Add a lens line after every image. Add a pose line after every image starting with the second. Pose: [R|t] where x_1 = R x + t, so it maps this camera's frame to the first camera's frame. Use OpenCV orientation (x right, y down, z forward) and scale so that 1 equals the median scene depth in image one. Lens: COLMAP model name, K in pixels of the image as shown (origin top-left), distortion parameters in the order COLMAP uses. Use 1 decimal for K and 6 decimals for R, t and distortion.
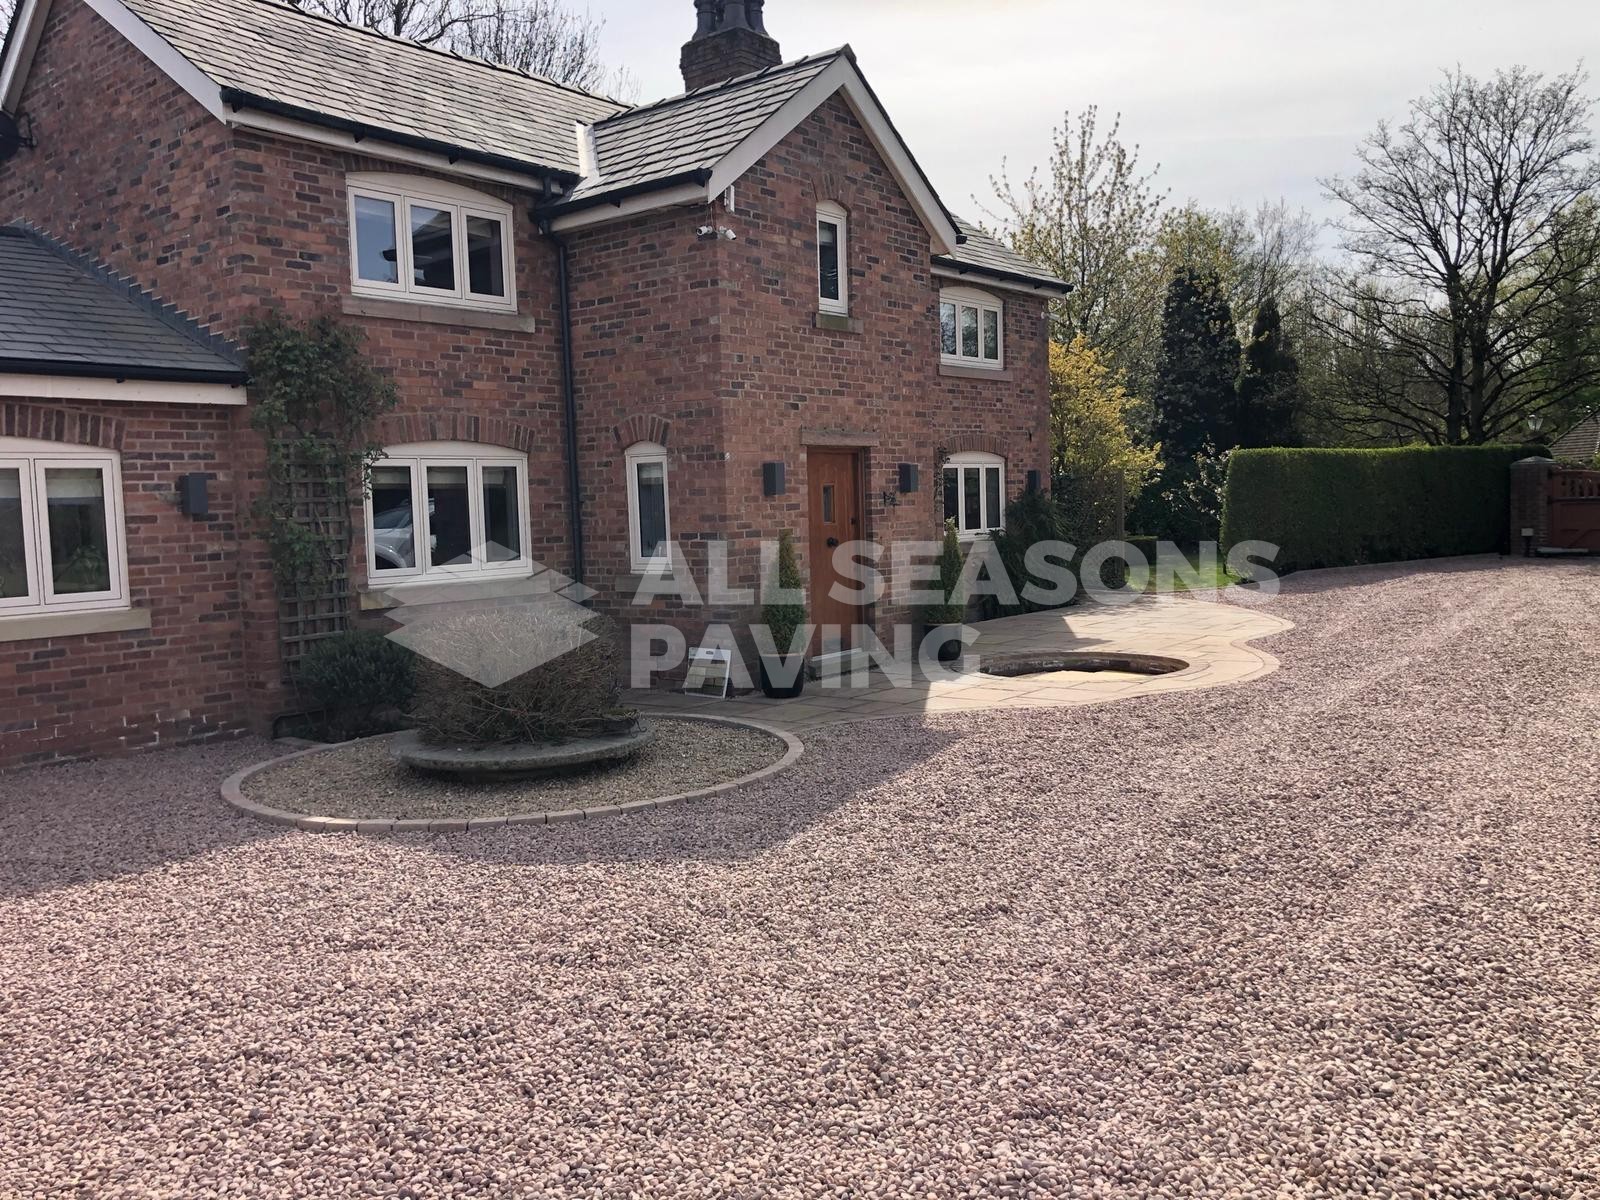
lens RADIAL K [[1311.5, 0, 800.0], [0, 1311.5, 600.0], [0, 0, 1]] dist [0.018945, -0.003838]
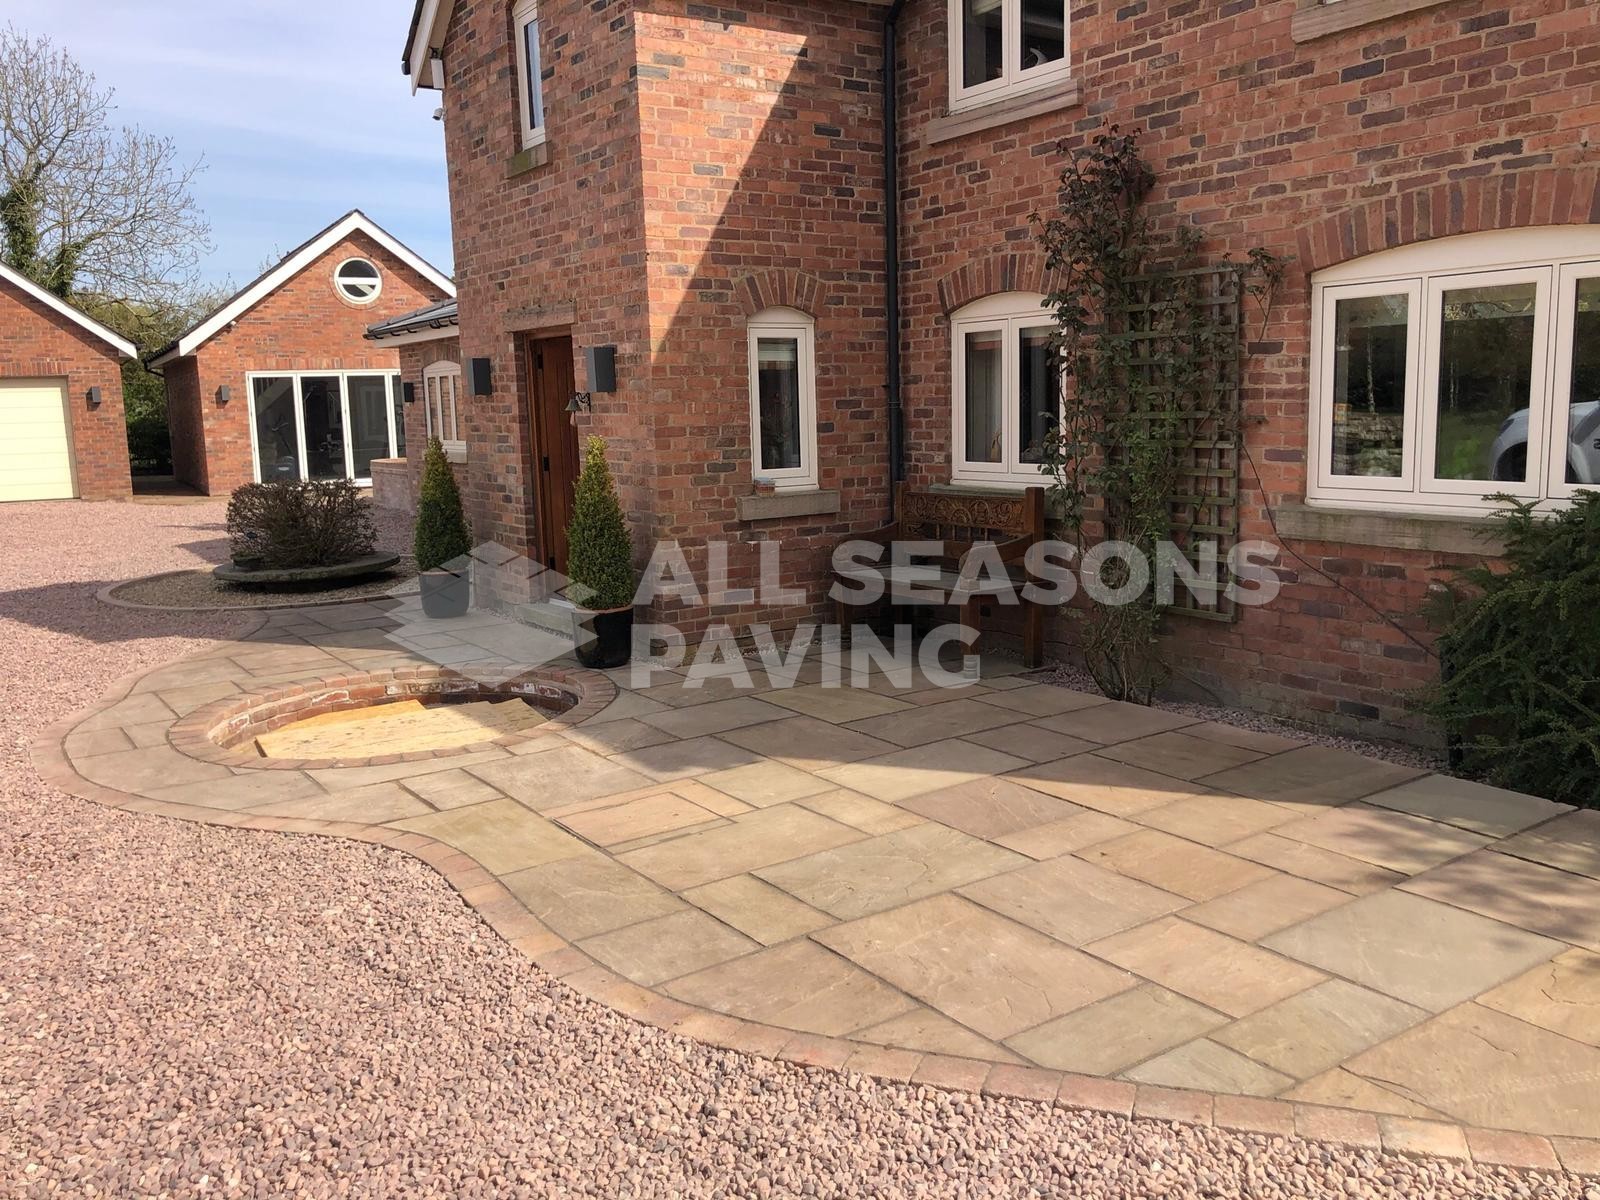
lens RADIAL K [[1315.5, 0, 814.7], [0, 1315.5, 576.5], [0, 0, 1]] dist [0.029549, -0.031165]
pose [[-0.276555, 0.168292, -0.946148, 0.772365], [-0.036788, 0.981971, 0.185417, -0.133322], [0.960294, 0.086085, -0.265378, 1.464147]]
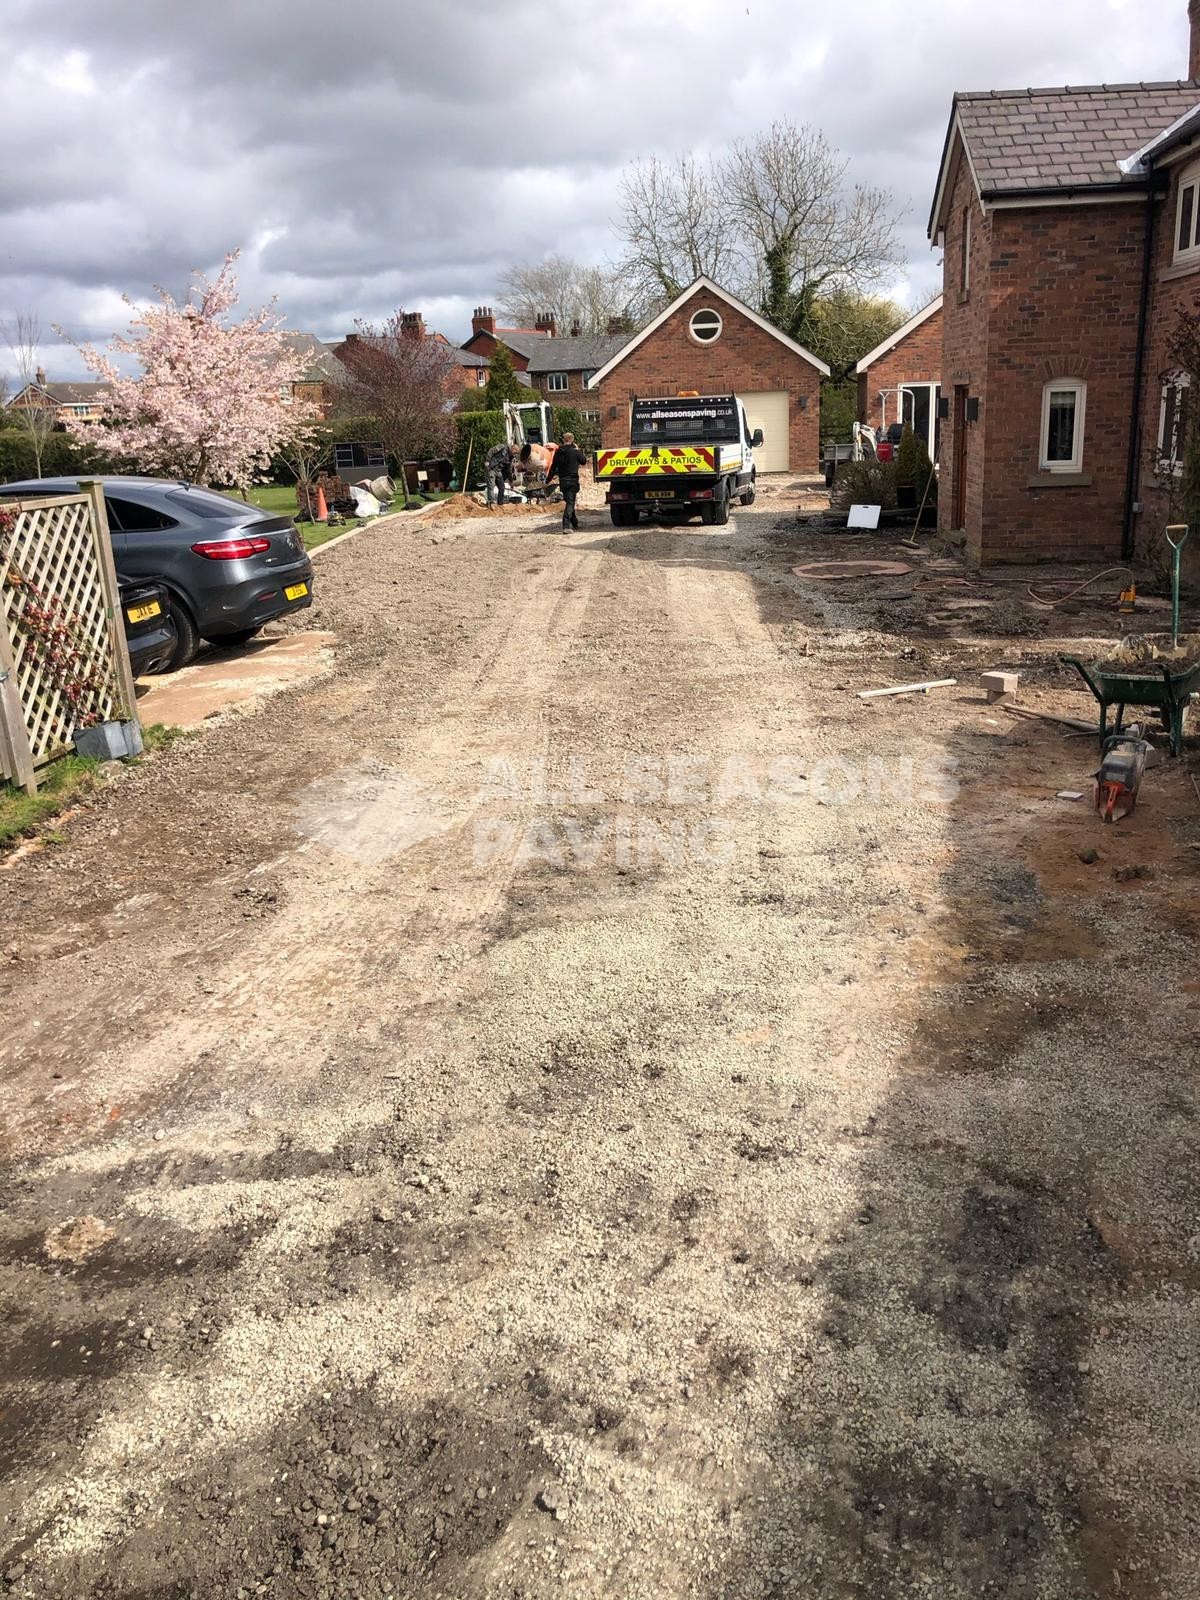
lens RADIAL K [[1279.7, 0, 606.2], [0, 1279.7, 875.4], [0, 0, 1]] dist [-0.057105, -0.003365]
pose [[-0.813307, 0.265463, -0.517746, 1.320545], [0.030239, 0.907934, 0.418022, -0.238457], [0.581048, 0.324324, -0.746456, 2.152436]]
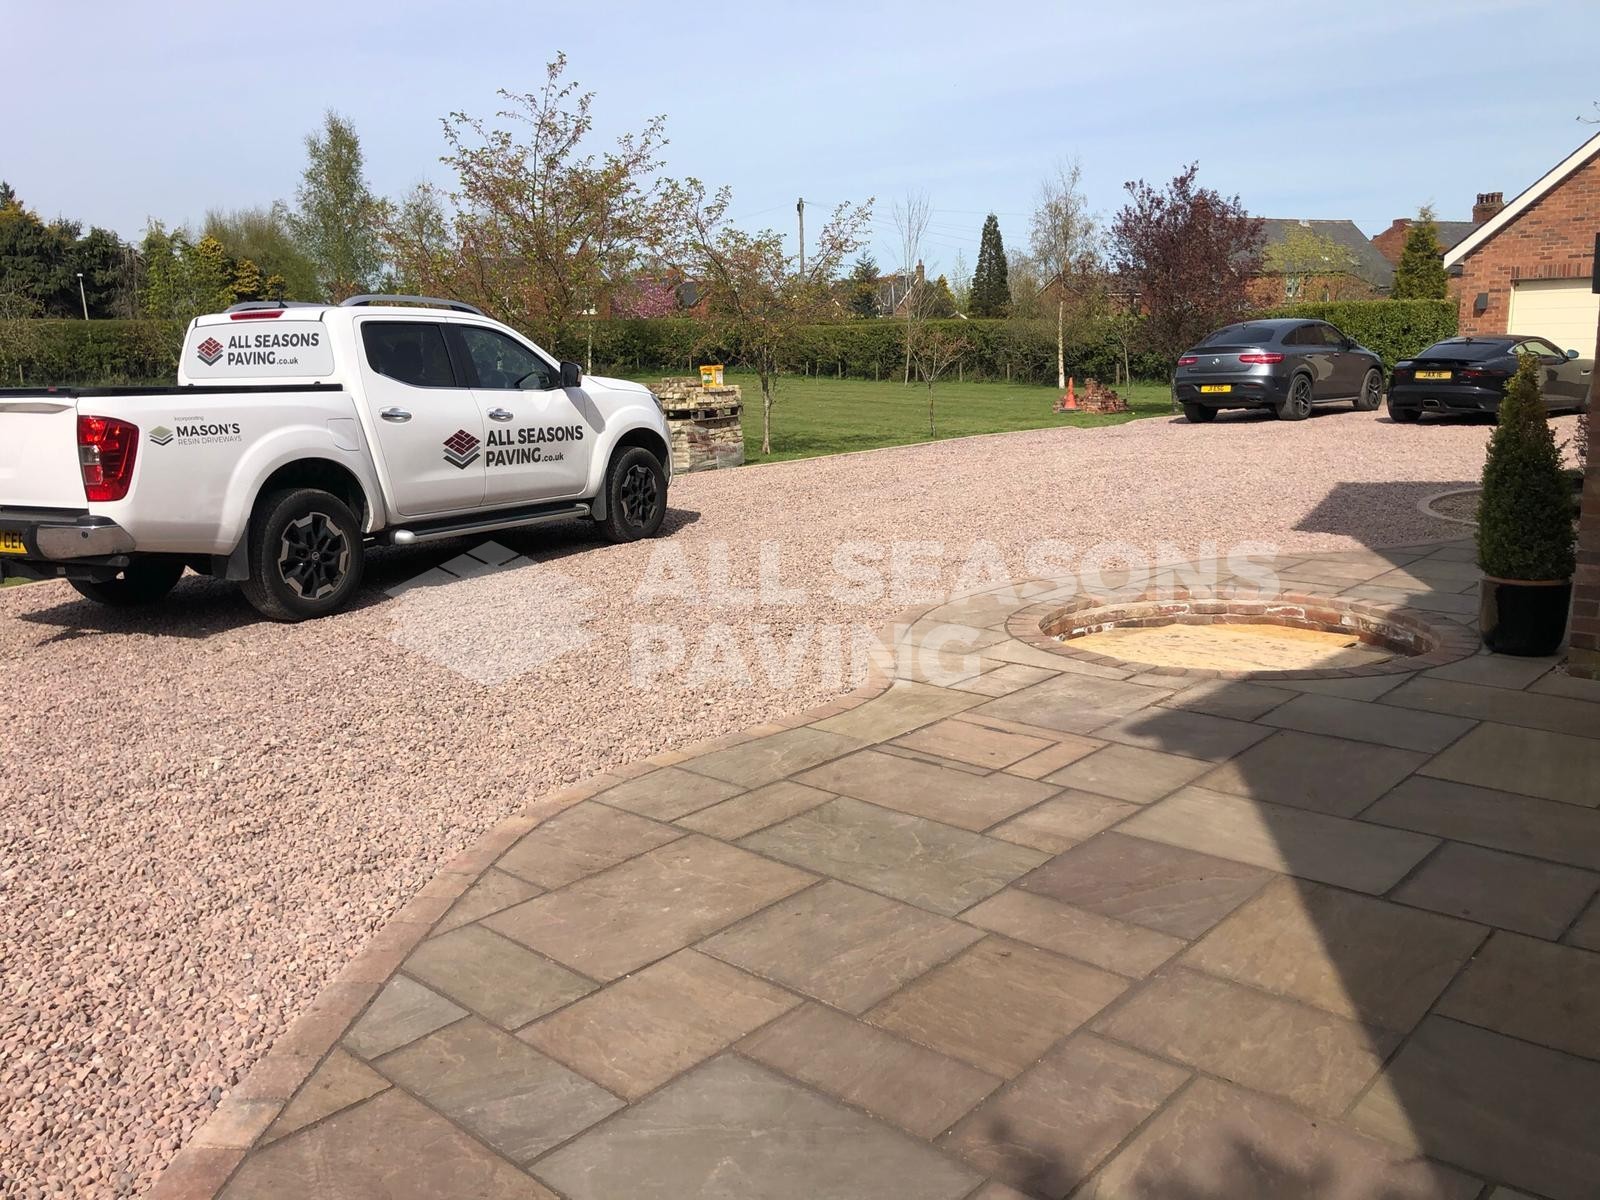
lens RADIAL K [[1306.1, 0, 783.2], [0, 1306.1, 564.7], [0, 0, 1]] dist [0.073644, -0.099723]
pose [[-0.996828, 0.042604, 0.067216, 0.398304], [0.057629, 0.968936, 0.240503, -0.136310], [-0.054881, 0.243613, -0.968318, 1.721265]]
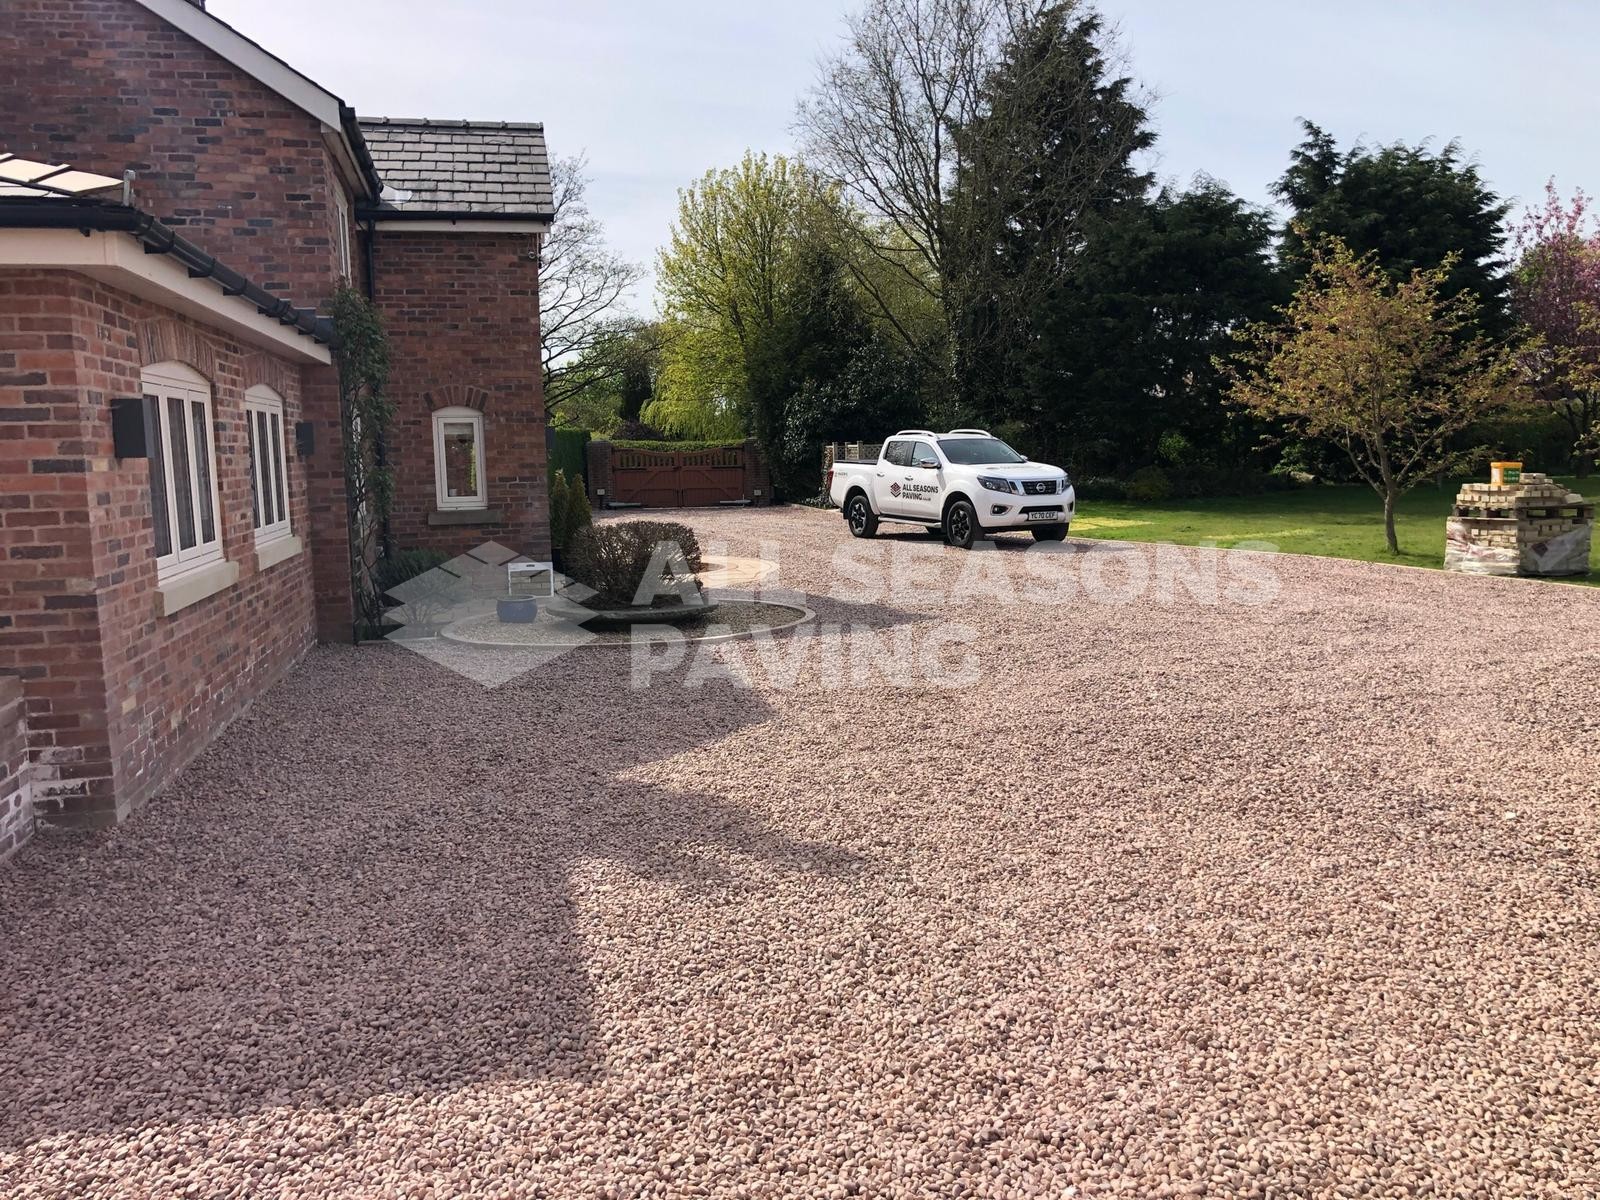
lens RADIAL K [[1311.5, 0, 800.0], [0, 1311.5, 600.0], [0, 0, 1]] dist [0.018945, -0.003838]
pose [[0.619114, -0.073618, 0.781842, -0.953802], [0.062848, 0.997048, 0.044115, 0.033937], [-0.782782, 0.021825, 0.621913, -0.063068]]
